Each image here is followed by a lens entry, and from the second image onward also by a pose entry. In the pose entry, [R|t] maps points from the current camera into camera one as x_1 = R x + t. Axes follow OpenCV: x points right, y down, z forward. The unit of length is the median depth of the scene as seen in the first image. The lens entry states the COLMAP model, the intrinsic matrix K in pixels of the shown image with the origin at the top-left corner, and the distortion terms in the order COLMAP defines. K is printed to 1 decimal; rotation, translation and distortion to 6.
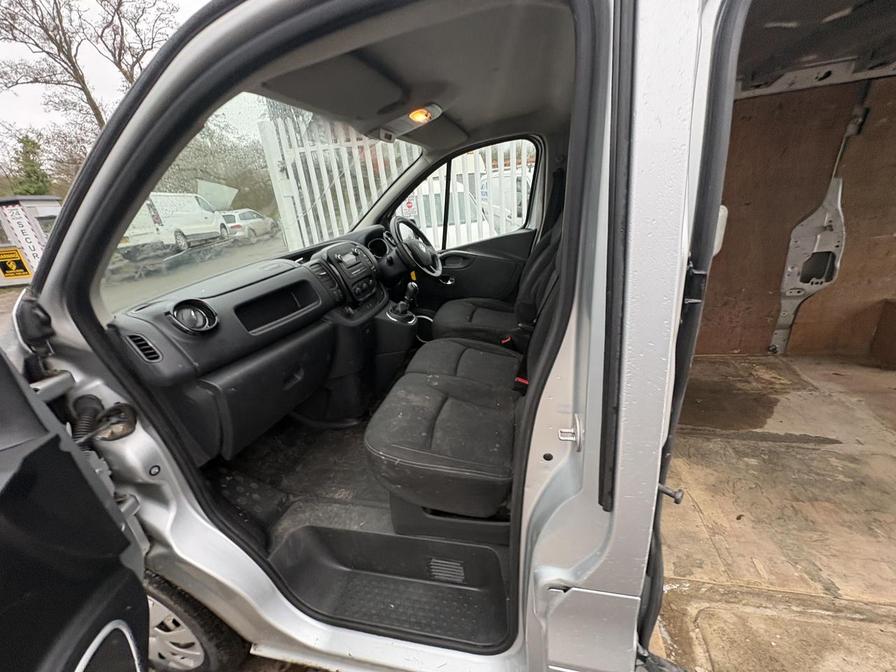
lens RADIAL K [[355.7, 0, 446.9], [0, 355.7, 335.5], [0, 0, 1]] dist [-0.000955, 0.000295]
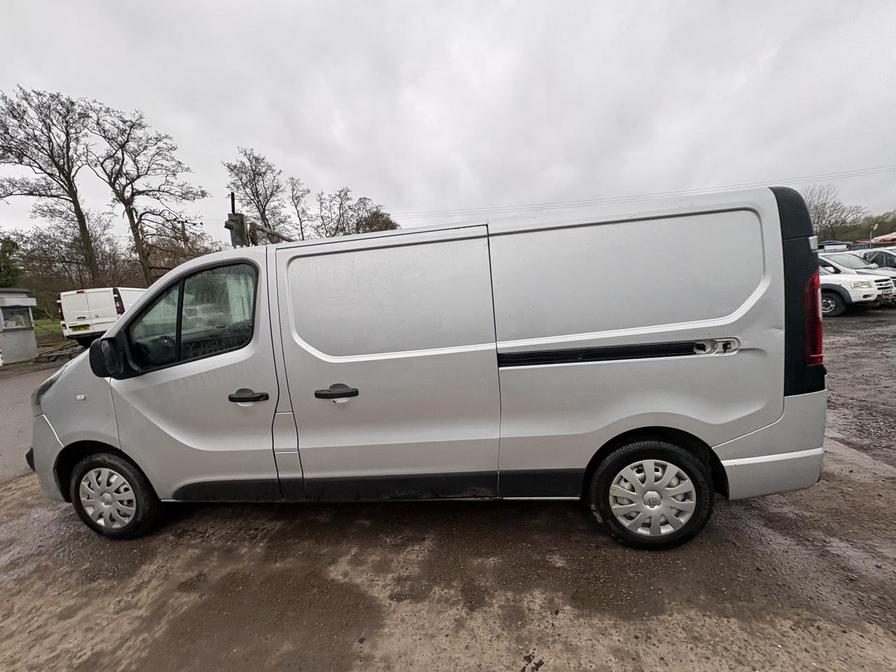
lens RADIAL K [[354.5, 0, 448.0], [0, 354.5, 336.0], [0, 0, 1]] dist [-0.001475, -0.000209]
pose [[0.994970, 0.011112, 0.099560, 0.659118], [0.014956, 0.966215, -0.257304, 0.353342], [-0.099055, 0.257499, 0.961188, -1.030971]]
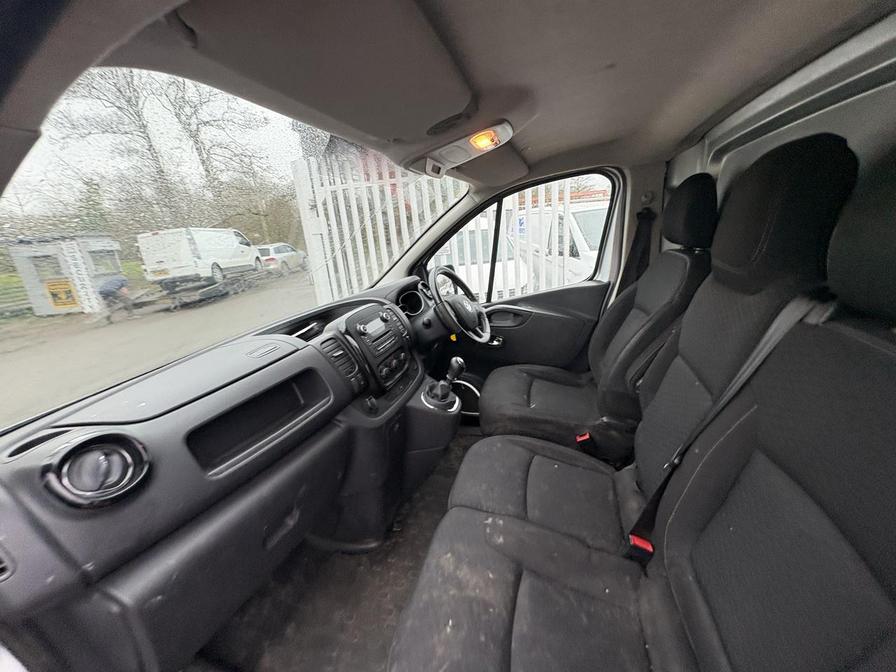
lens RADIAL K [[358.0, 0, 446.0], [0, 358.0, 331.9], [0, 0, 1]] dist [-0.002899, -0.000351]
pose [[0.997356, 0.019149, -0.070108, -0.069450], [-0.025791, 0.995134, -0.095101, -0.130534], [0.067946, 0.096657, 0.992996, 0.250252]]
